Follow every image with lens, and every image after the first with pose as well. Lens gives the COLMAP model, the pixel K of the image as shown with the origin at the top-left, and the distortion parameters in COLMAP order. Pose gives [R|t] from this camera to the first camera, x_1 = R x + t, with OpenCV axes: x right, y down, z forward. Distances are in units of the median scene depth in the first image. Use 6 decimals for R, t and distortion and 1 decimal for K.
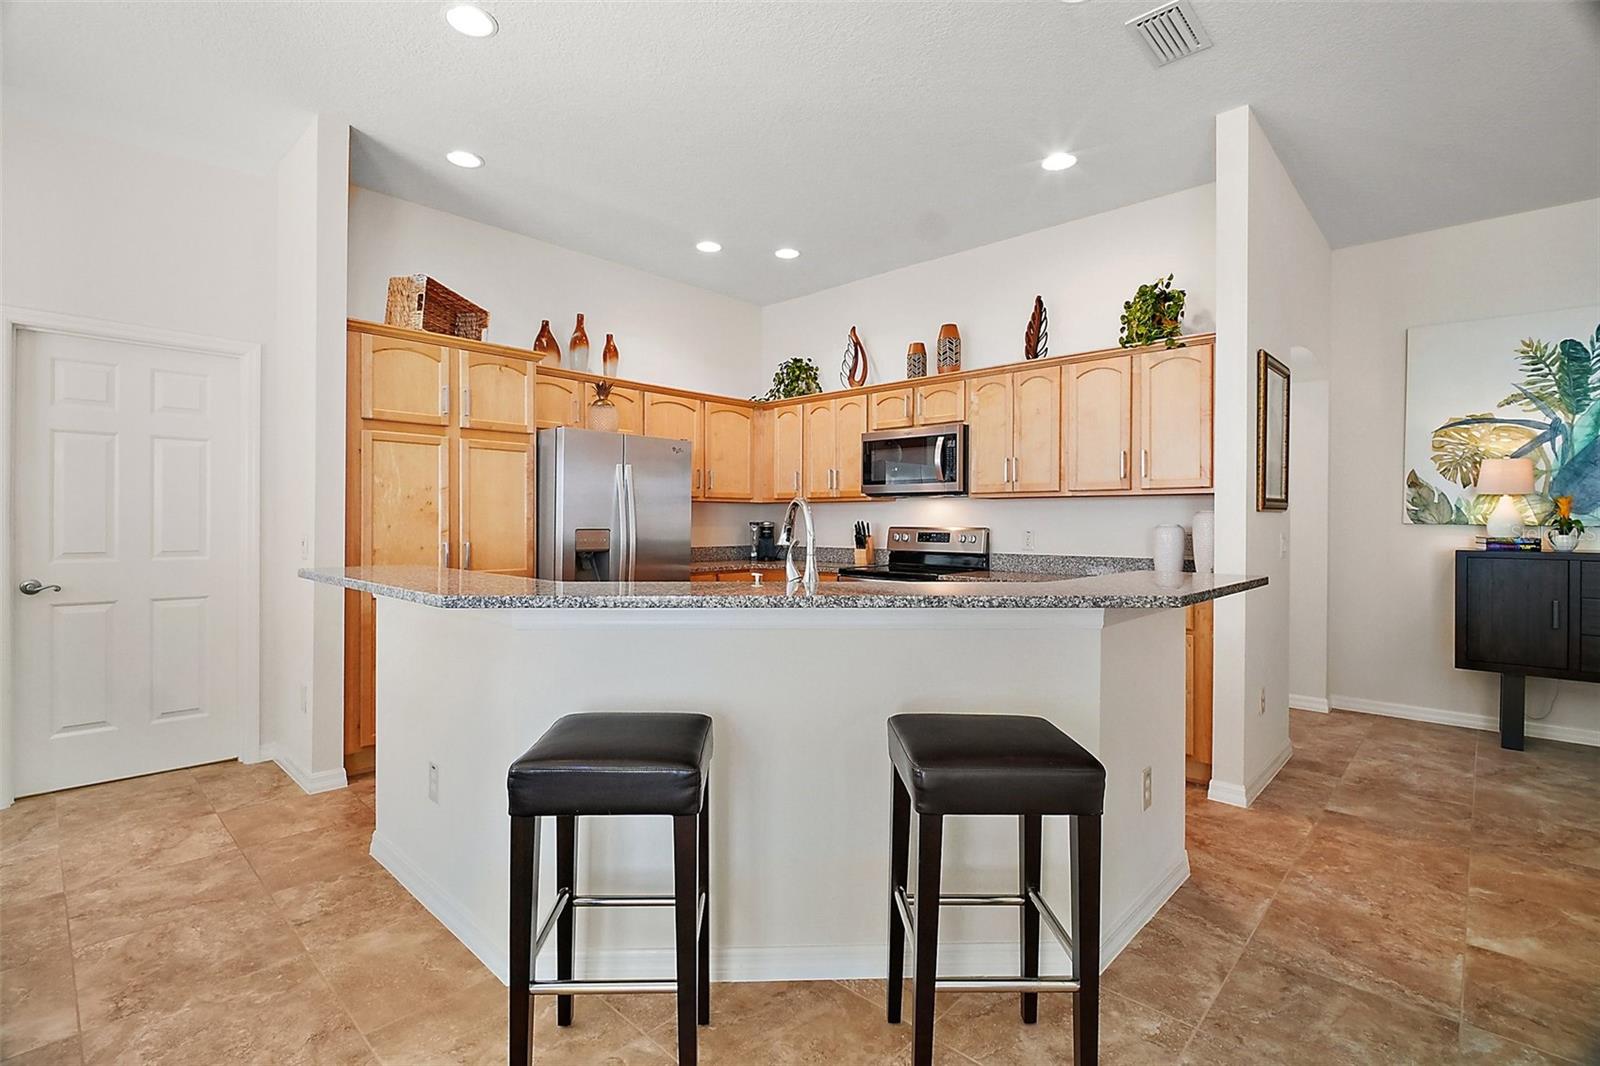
lens RADIAL K [[738.8, 0, 785.8], [0, 738.8, 523.9], [0, 0, 1]] dist [-0.002507, -0.002956]
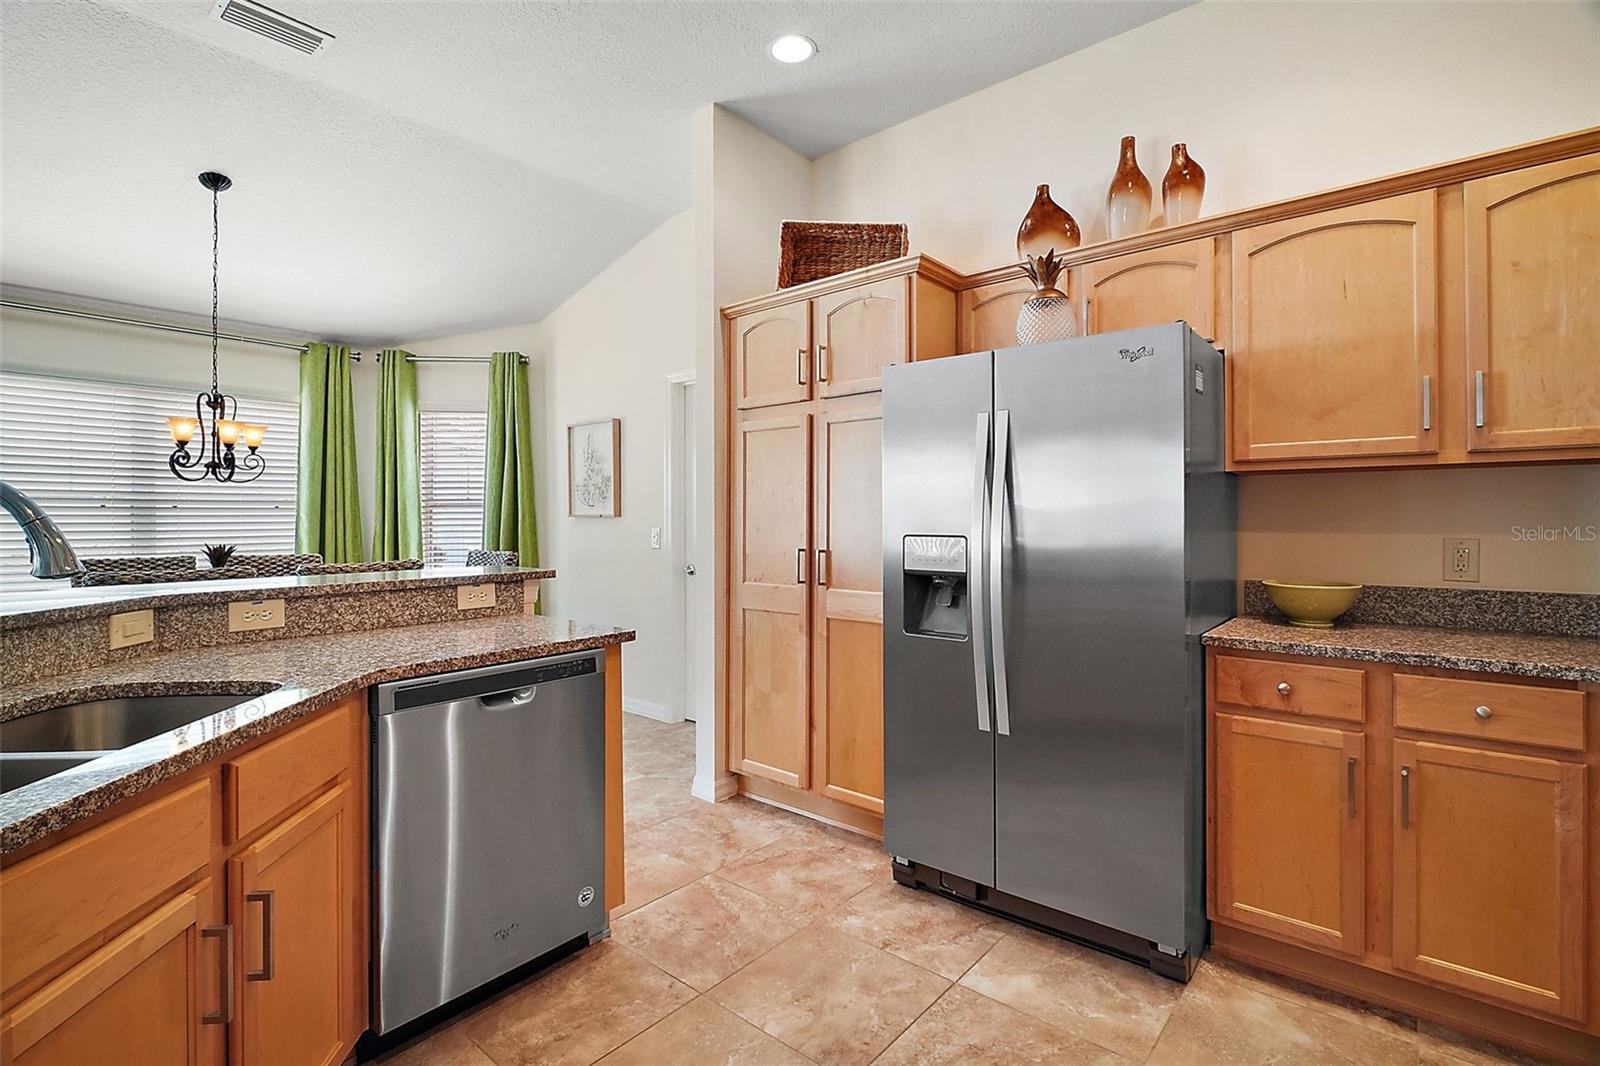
lens RADIAL K [[738.8, 0, 800.8], [0, 738.8, 523.1], [0, 0, 1]] dist [-0.002507, -0.002956]
pose [[0.057583, 0.001177, -0.998340, 0.283912], [-0.000526, 0.999999, 0.001149, -0.002321], [0.998341, 0.000459, 0.057584, 0.832863]]
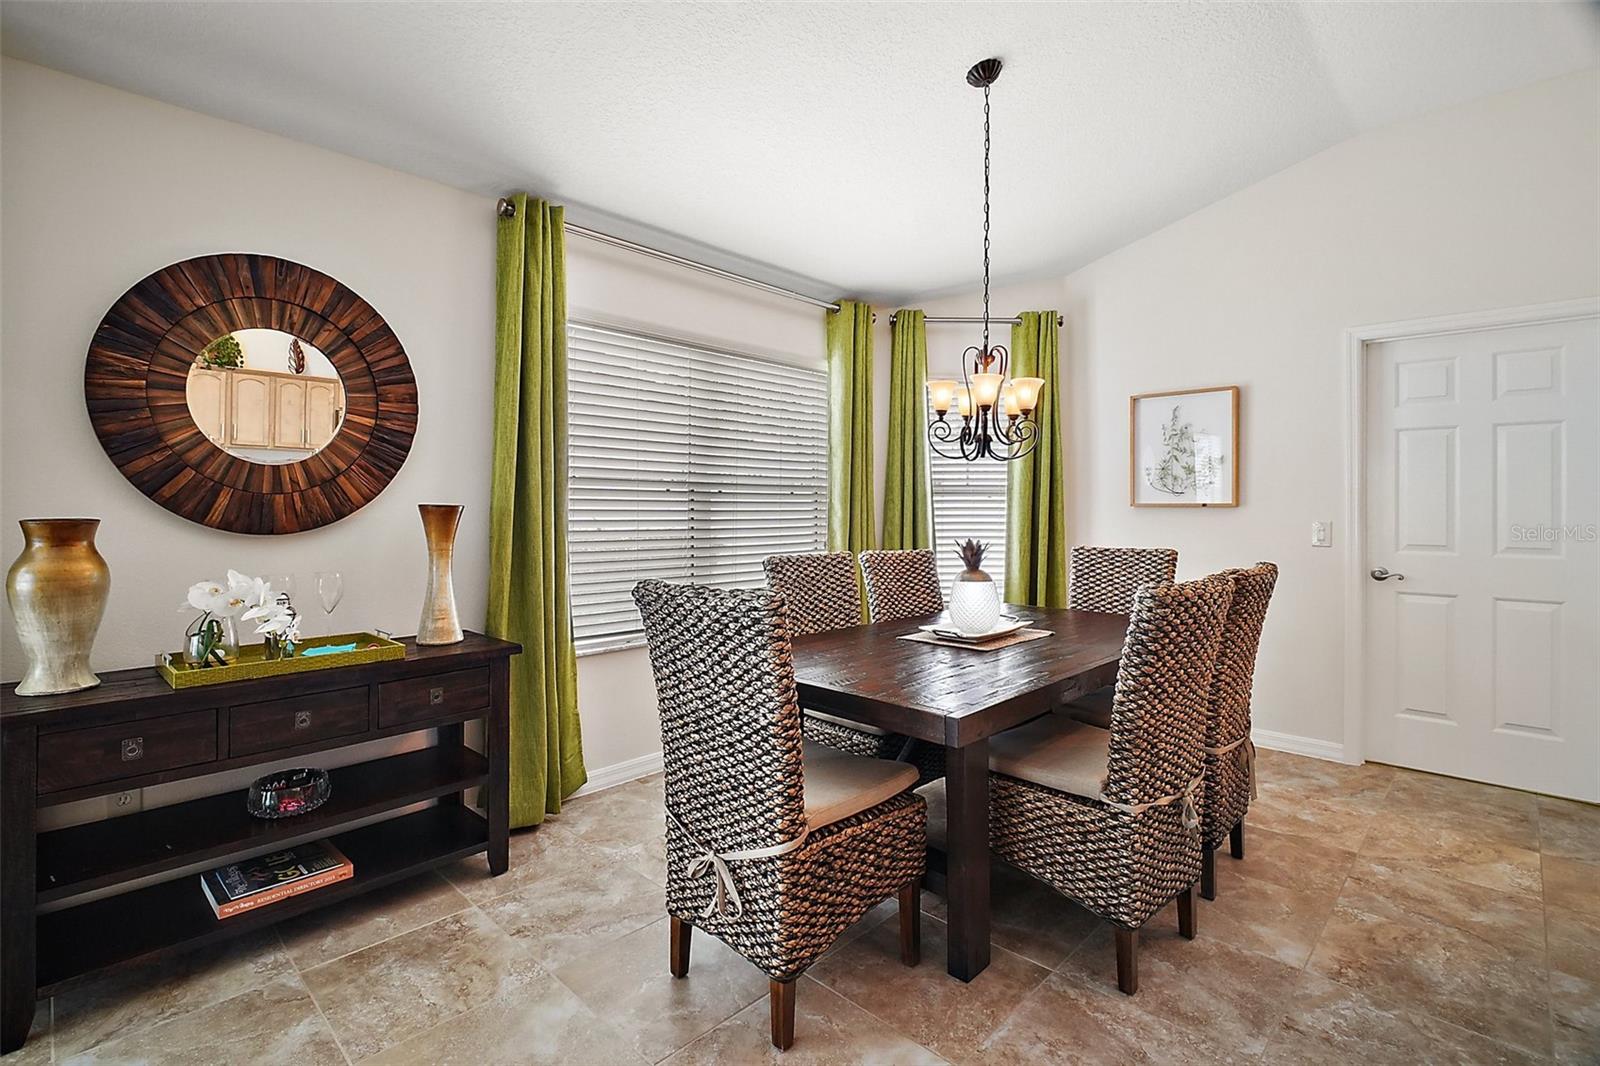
lens RADIAL K [[738.8, 0, 781.2], [0, 738.8, 506.7], [0, 0, 1]] dist [-0.002507, -0.002956]
pose [[-0.016383, -0.006506, -0.999845, 0.073387], [-0.008599, 0.999943, -0.006365, -0.000392], [0.999829, 0.008494, -0.016438, 0.085216]]
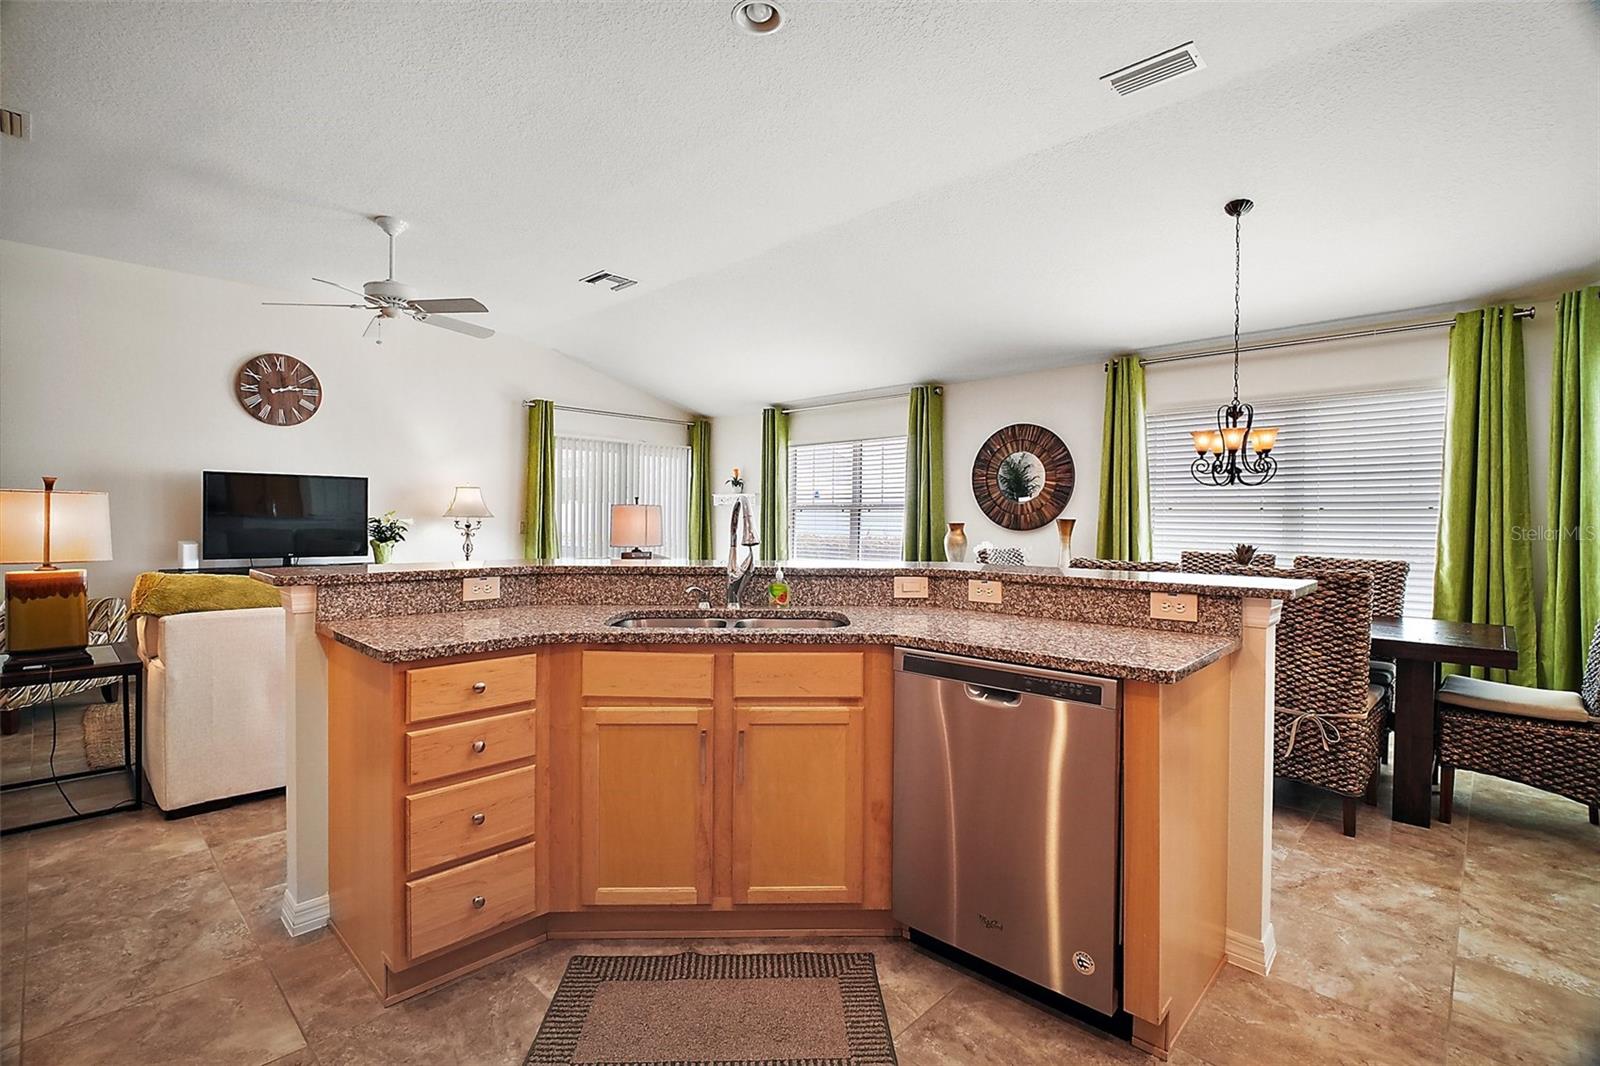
lens RADIAL K [[738.8, 0, 777.3], [0, 738.8, 523.4], [0, 0, 1]] dist [-0.002507, -0.002956]
pose [[-0.999821, -0.012039, 0.014588, -0.027572], [-0.011877, 0.999868, 0.011121, -0.004537], [-0.014719, 0.010946, -0.999832, 1.120822]]
